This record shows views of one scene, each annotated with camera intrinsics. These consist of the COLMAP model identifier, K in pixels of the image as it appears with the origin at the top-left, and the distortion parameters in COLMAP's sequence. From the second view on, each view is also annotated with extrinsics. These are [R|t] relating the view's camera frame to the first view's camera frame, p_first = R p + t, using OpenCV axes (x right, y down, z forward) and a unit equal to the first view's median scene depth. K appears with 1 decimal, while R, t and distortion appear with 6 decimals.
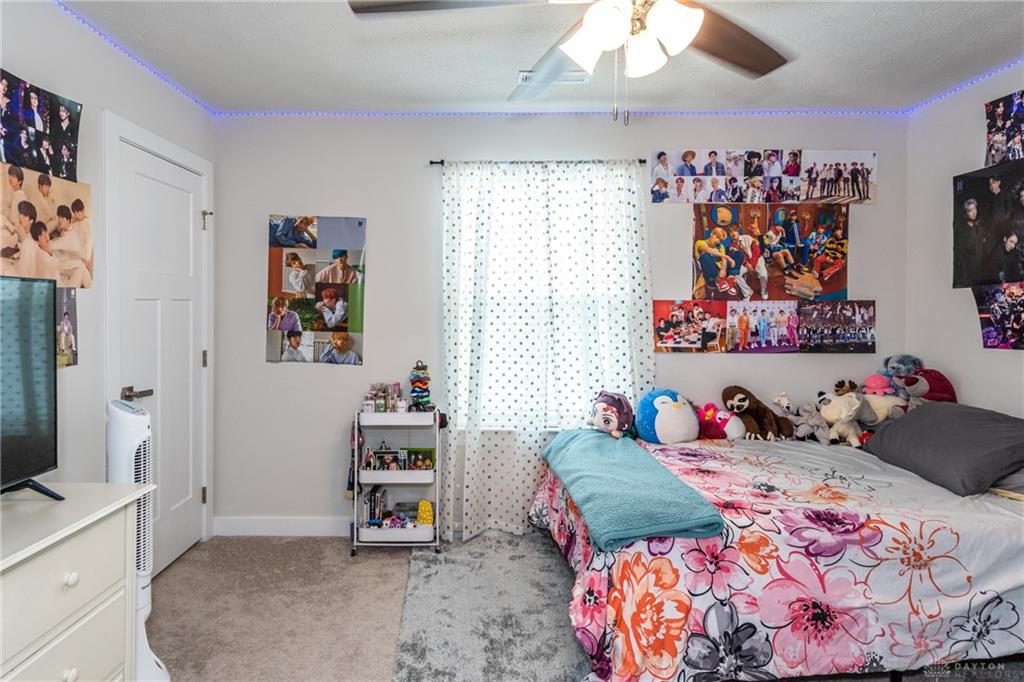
lens RADIAL K [[556.4, 0, 510.8], [0, 556.4, 337.2], [0, 0, 1]] dist [0.013419, 0.001890]
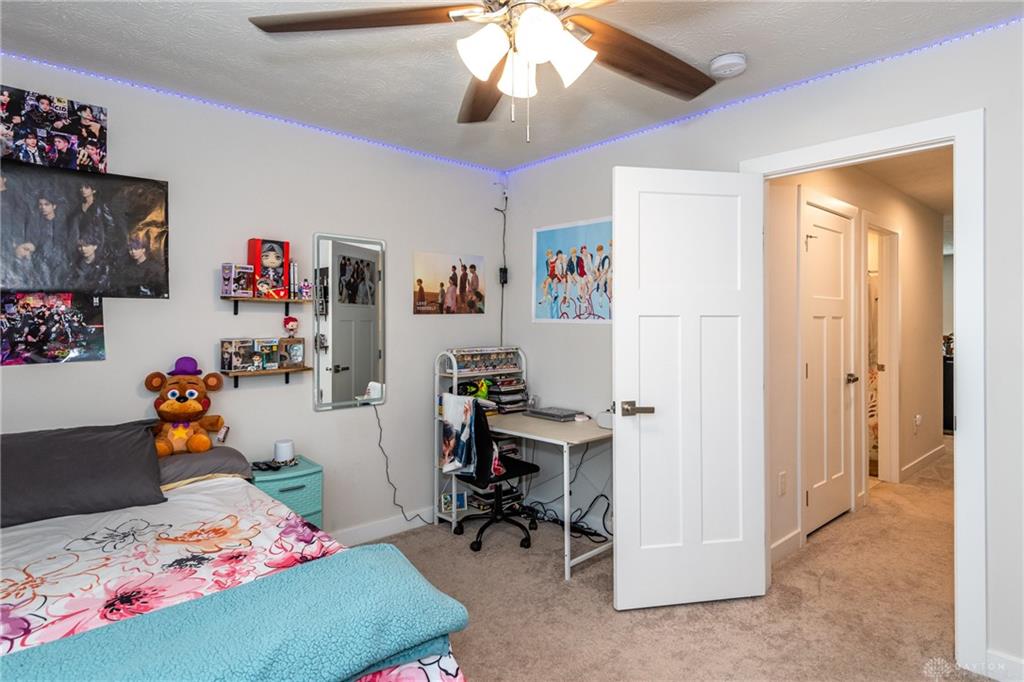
lens RADIAL K [[556.4, 0, 510.7], [0, 556.4, 331.9], [0, 0, 1]] dist [0.013419, 0.001890]
pose [[-0.629962, -0.025222, 0.776216, -0.340559], [0.029043, 0.998008, 0.055999, -0.061263], [-0.776083, 0.057821, -0.627975, 0.963342]]
